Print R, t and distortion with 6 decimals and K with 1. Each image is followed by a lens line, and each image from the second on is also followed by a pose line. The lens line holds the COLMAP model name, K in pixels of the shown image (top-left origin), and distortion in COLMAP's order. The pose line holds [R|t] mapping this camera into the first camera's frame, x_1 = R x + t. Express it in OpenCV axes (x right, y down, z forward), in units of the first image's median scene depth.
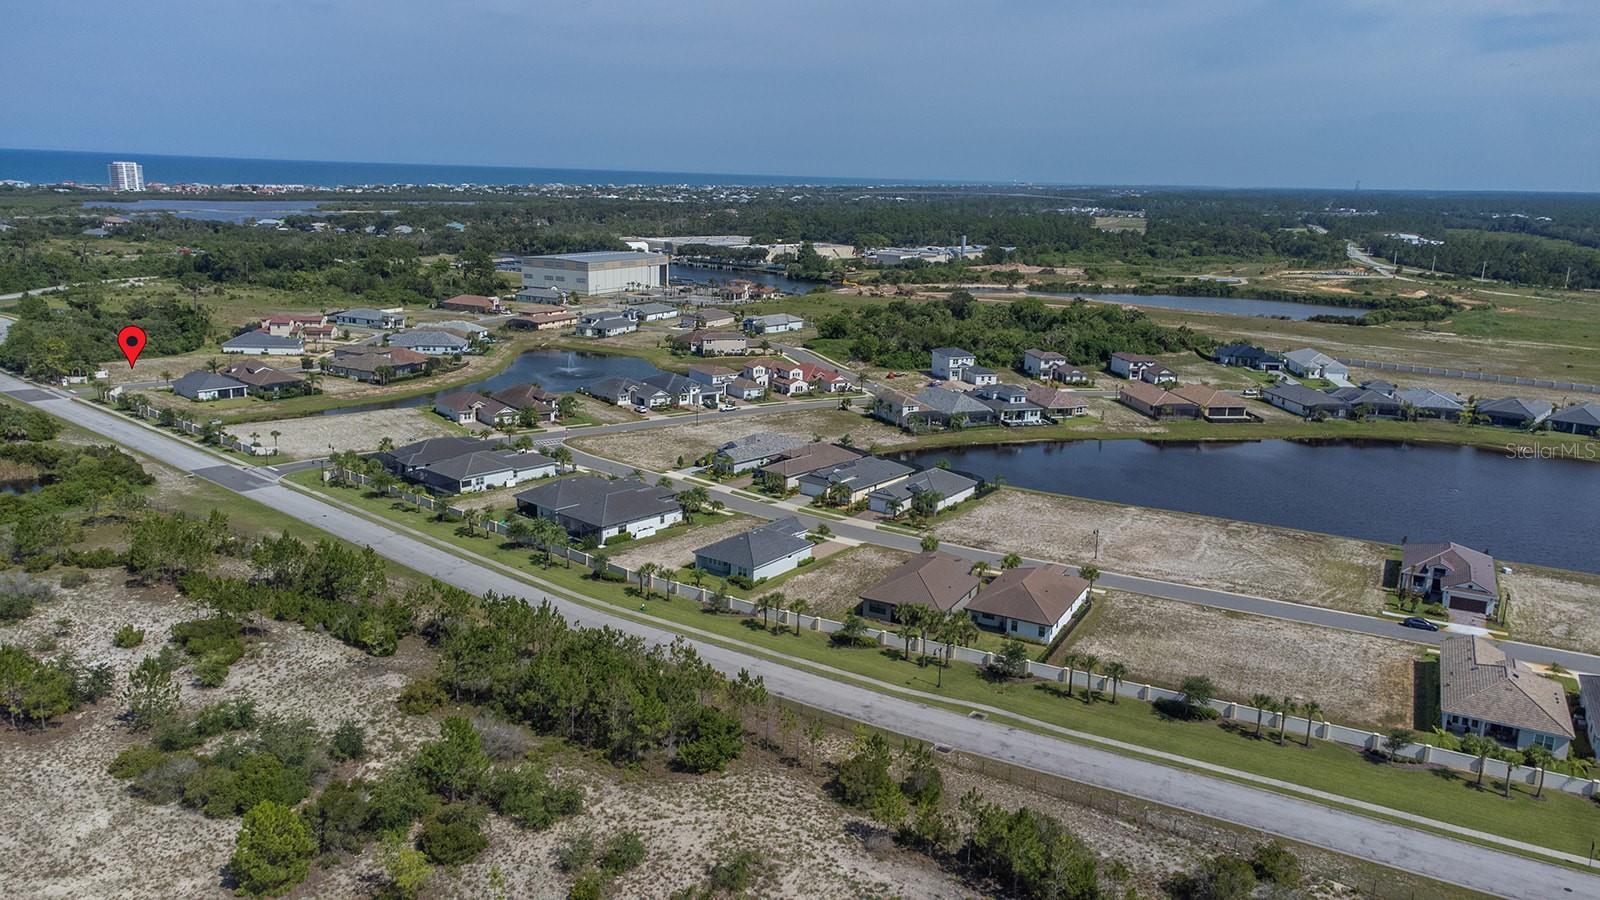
lens RADIAL K [[1187.1, 0, 806.2], [0, 1187.1, 444.5], [0, 0, 1]] dist [0.047620, -0.001781]
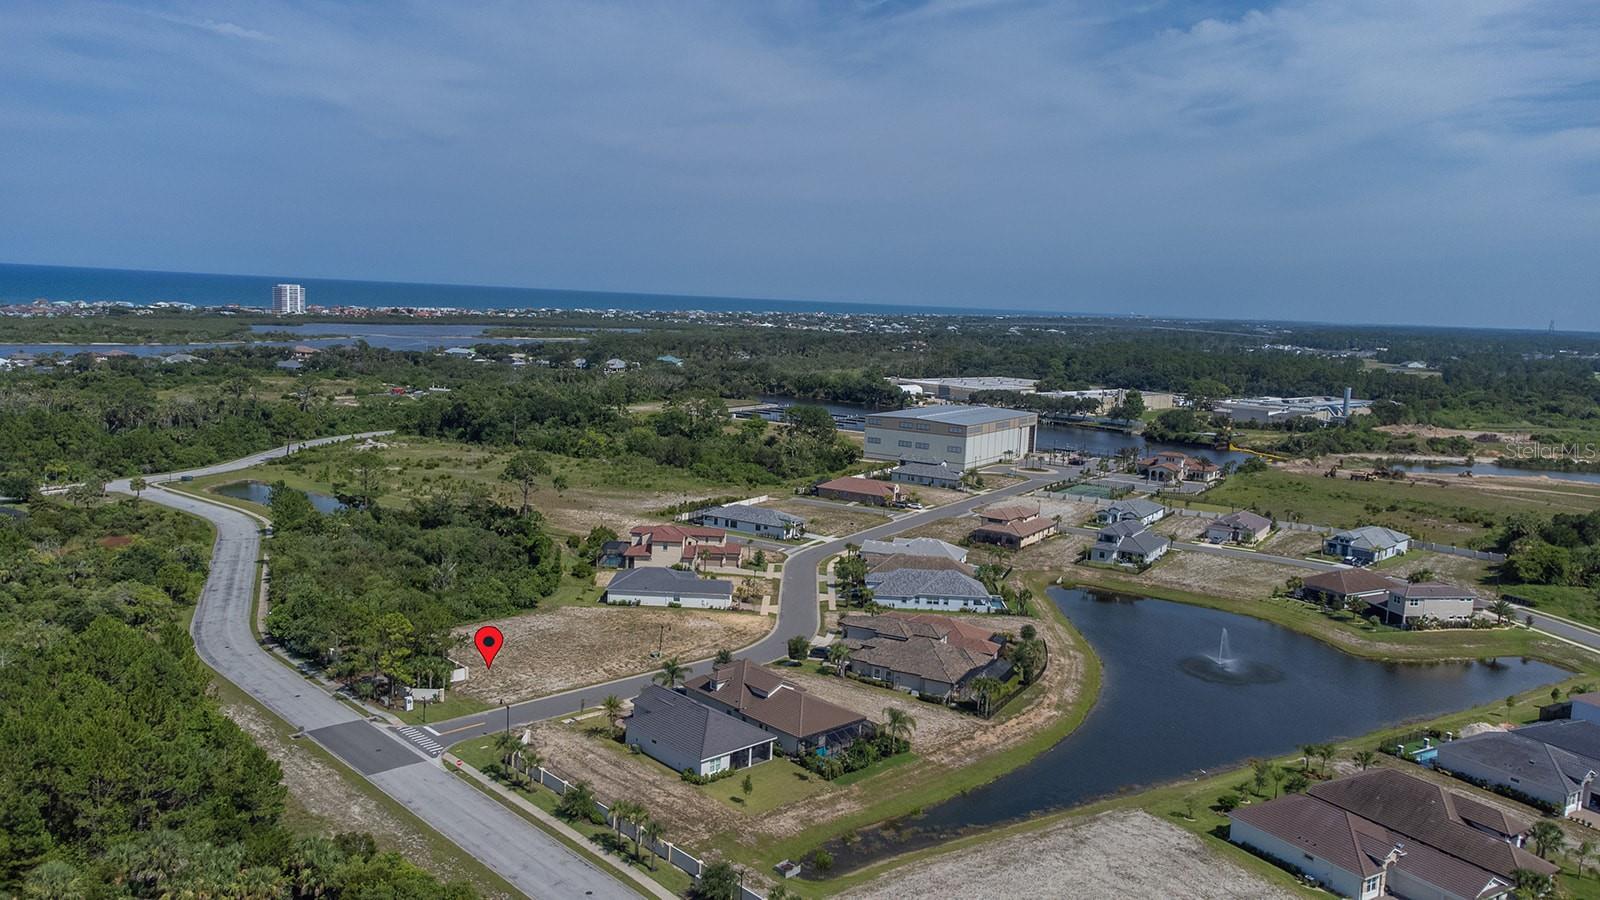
lens RADIAL K [[1187.1, 0, 806.2], [0, 1187.1, 444.5], [0, 0, 1]] dist [0.047620, -0.001781]
pose [[0.996847, 0.024688, -0.075414, -0.221313], [-0.032383, 0.994197, -0.102588, -0.062221], [0.072444, 0.104706, 0.991861, 0.267259]]
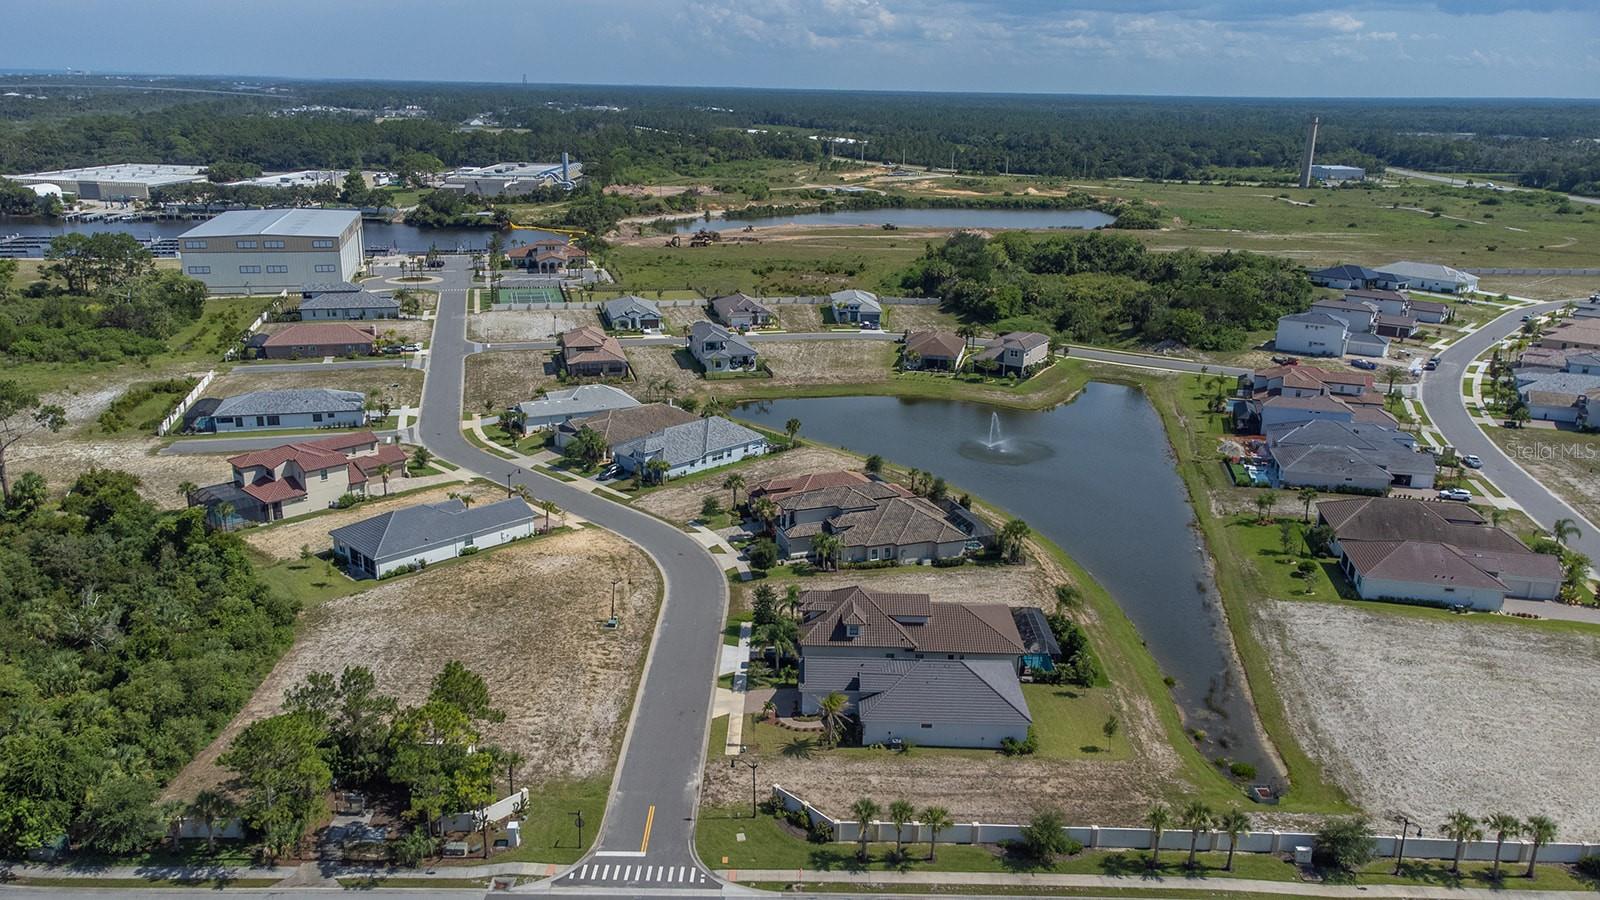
lens RADIAL K [[1187.1, 0, 806.2], [0, 1187.1, 444.5], [0, 0, 1]] dist [0.047620, -0.001781]
pose [[0.747007, -0.205051, 0.632403, -0.397104], [0.150368, 0.978707, 0.139720, -0.098133], [-0.647587, -0.009278, 0.761935, 0.390128]]
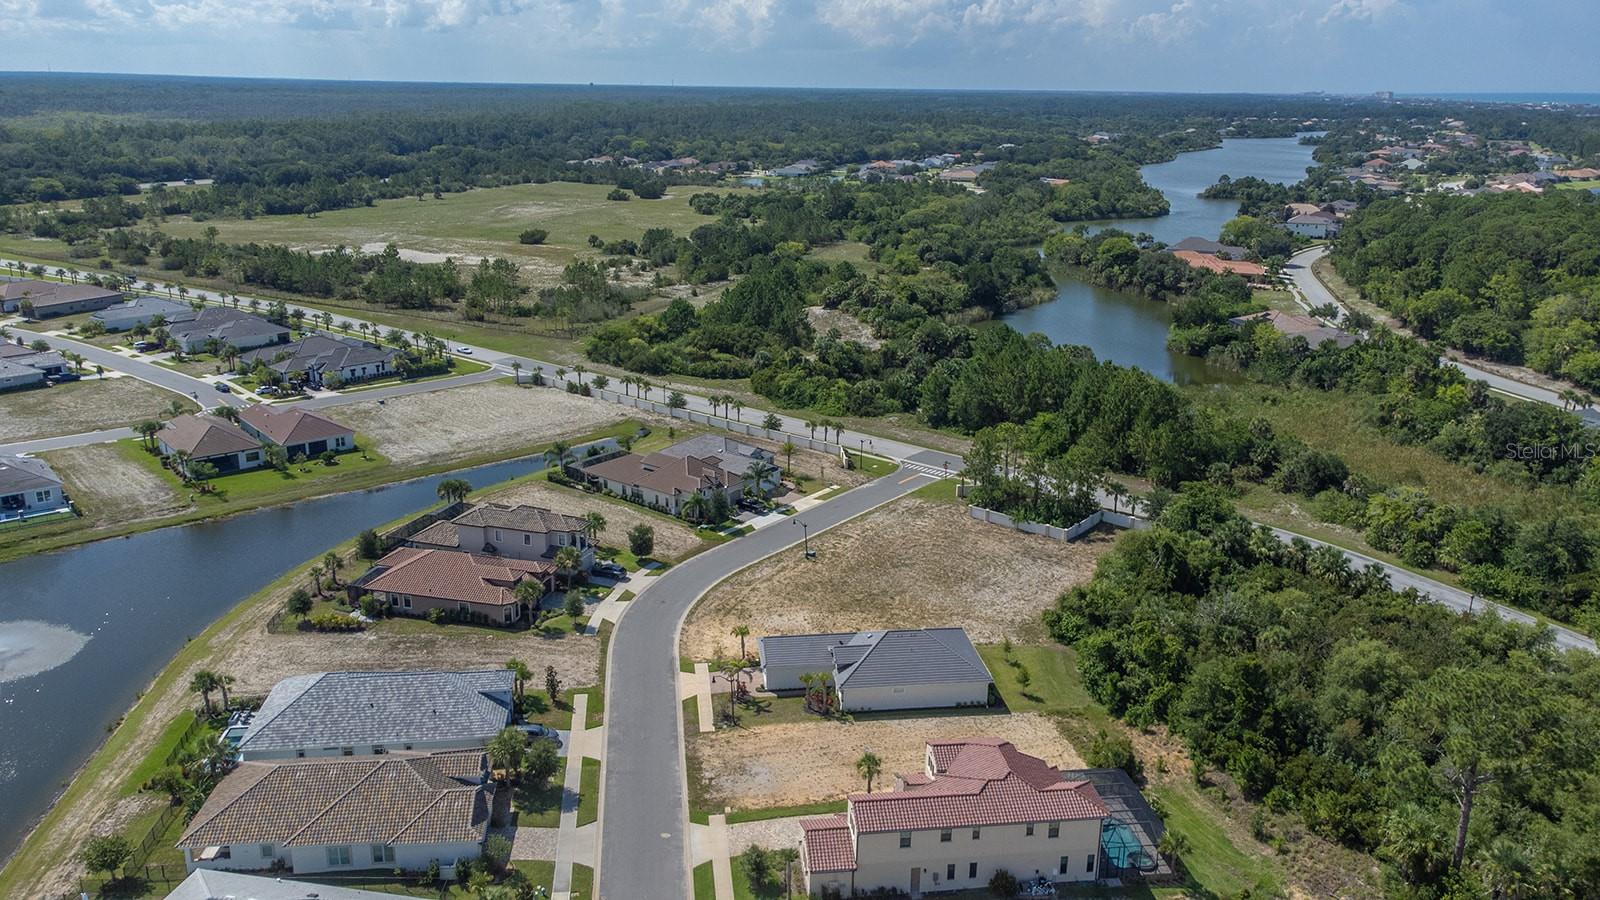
lens RADIAL K [[1187.1, 0, 806.2], [0, 1187.1, 444.5], [0, 0, 1]] dist [0.047620, -0.001781]
pose [[-0.998143, -0.000594, -0.060905, -0.267592], [-0.030929, 0.866378, 0.498430, -0.195618], [0.052470, 0.499388, -0.864788, 0.817637]]
